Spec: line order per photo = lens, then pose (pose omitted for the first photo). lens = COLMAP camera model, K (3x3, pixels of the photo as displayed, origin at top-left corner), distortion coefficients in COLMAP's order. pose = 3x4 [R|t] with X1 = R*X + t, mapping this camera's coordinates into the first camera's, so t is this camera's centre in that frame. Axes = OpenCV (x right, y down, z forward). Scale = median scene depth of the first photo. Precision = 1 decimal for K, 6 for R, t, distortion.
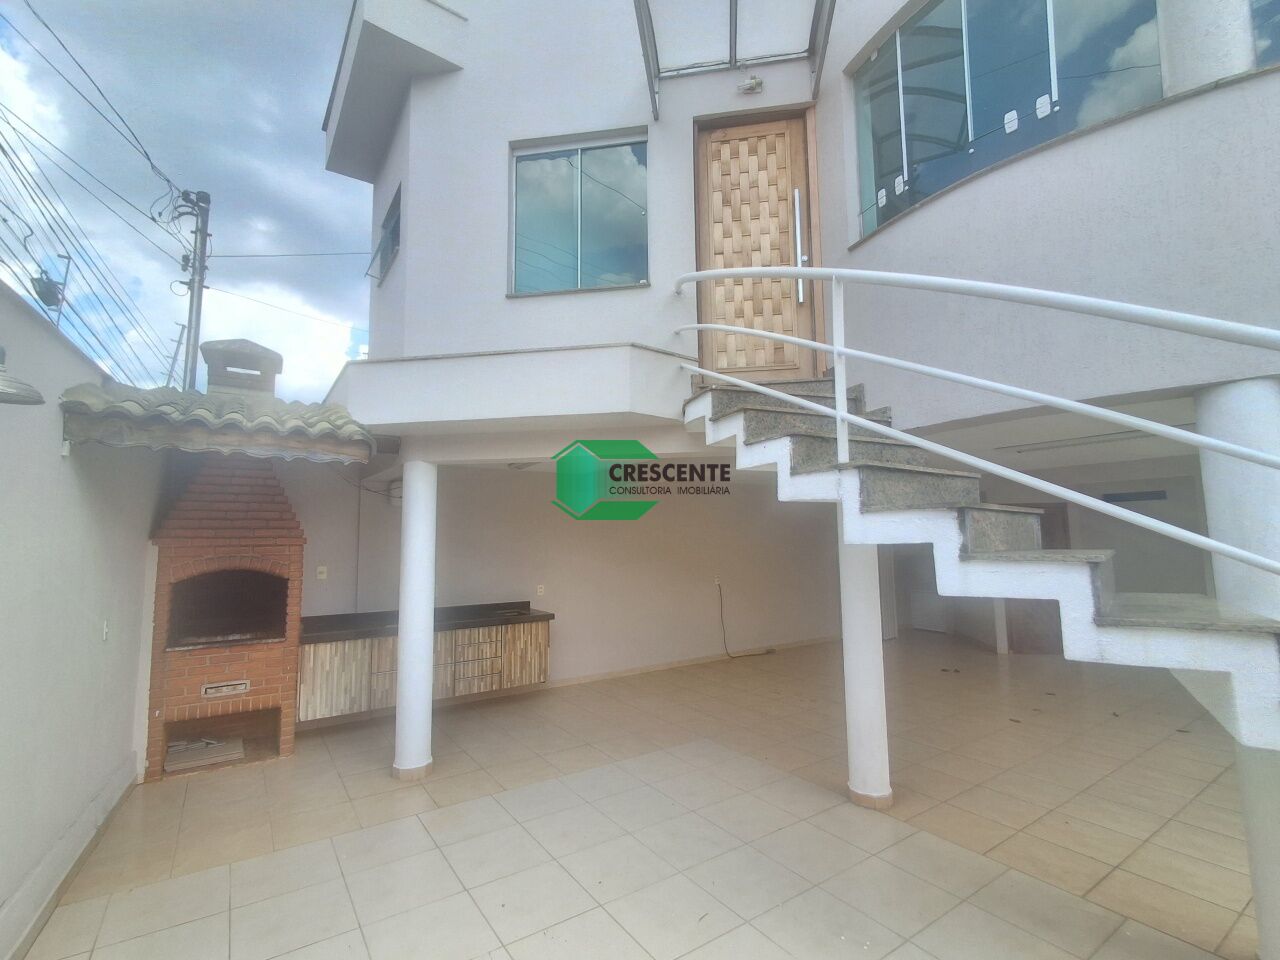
lens RADIAL K [[581.7, 0, 640.0], [0, 581.7, 480.0], [0, 0, 1]] dist [-0.000410, -0.000380]
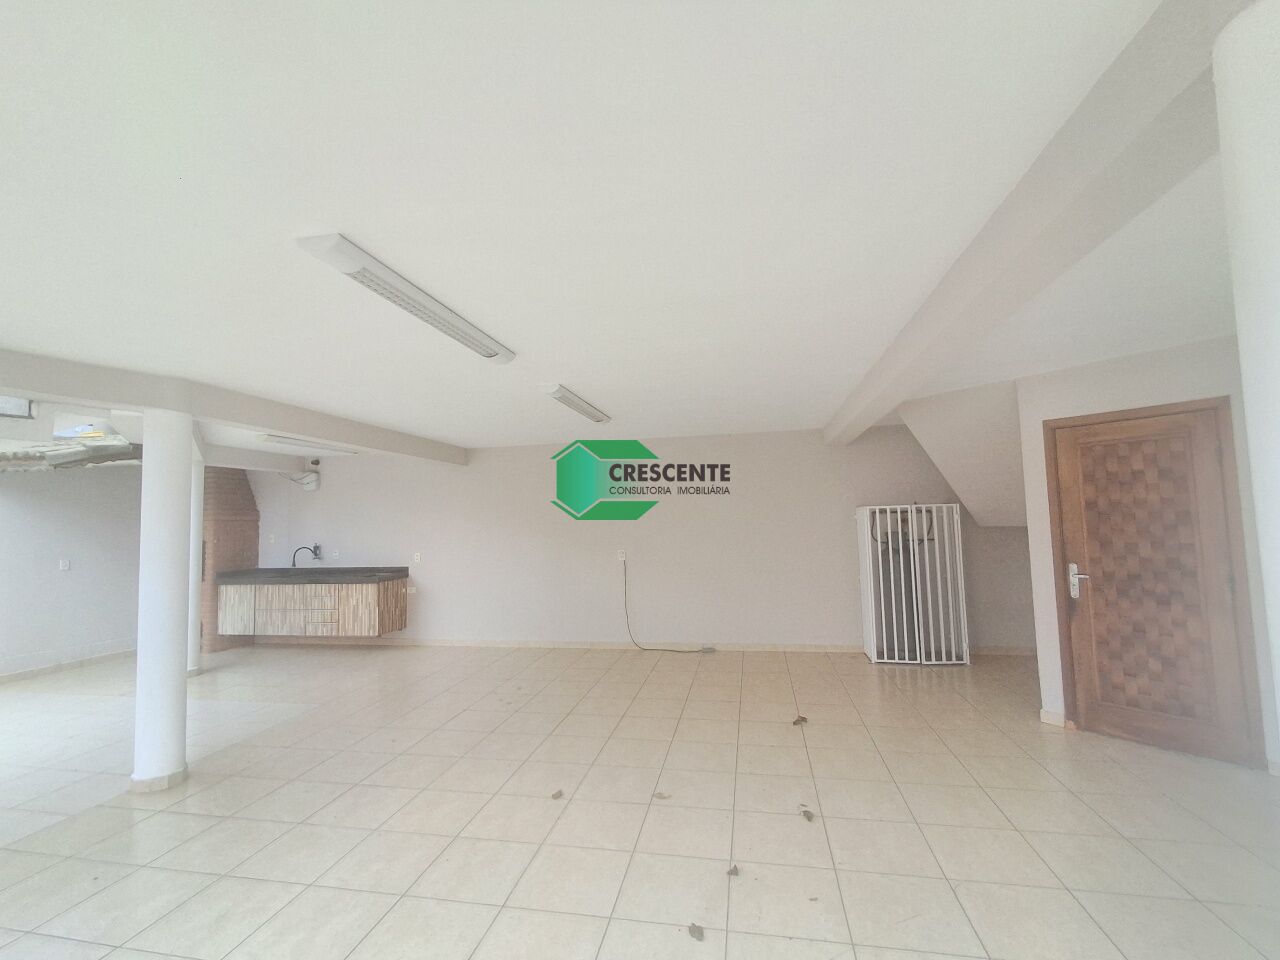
lens RADIAL K [[581.7, 0, 640.0], [0, 581.7, 480.0], [0, 0, 1]] dist [-0.000410, -0.000380]
pose [[0.701436, -0.062149, -0.710017, 1.084933], [0.089831, 0.995956, 0.001568, 0.090305], [0.707048, -0.064882, 0.704183, 0.611027]]
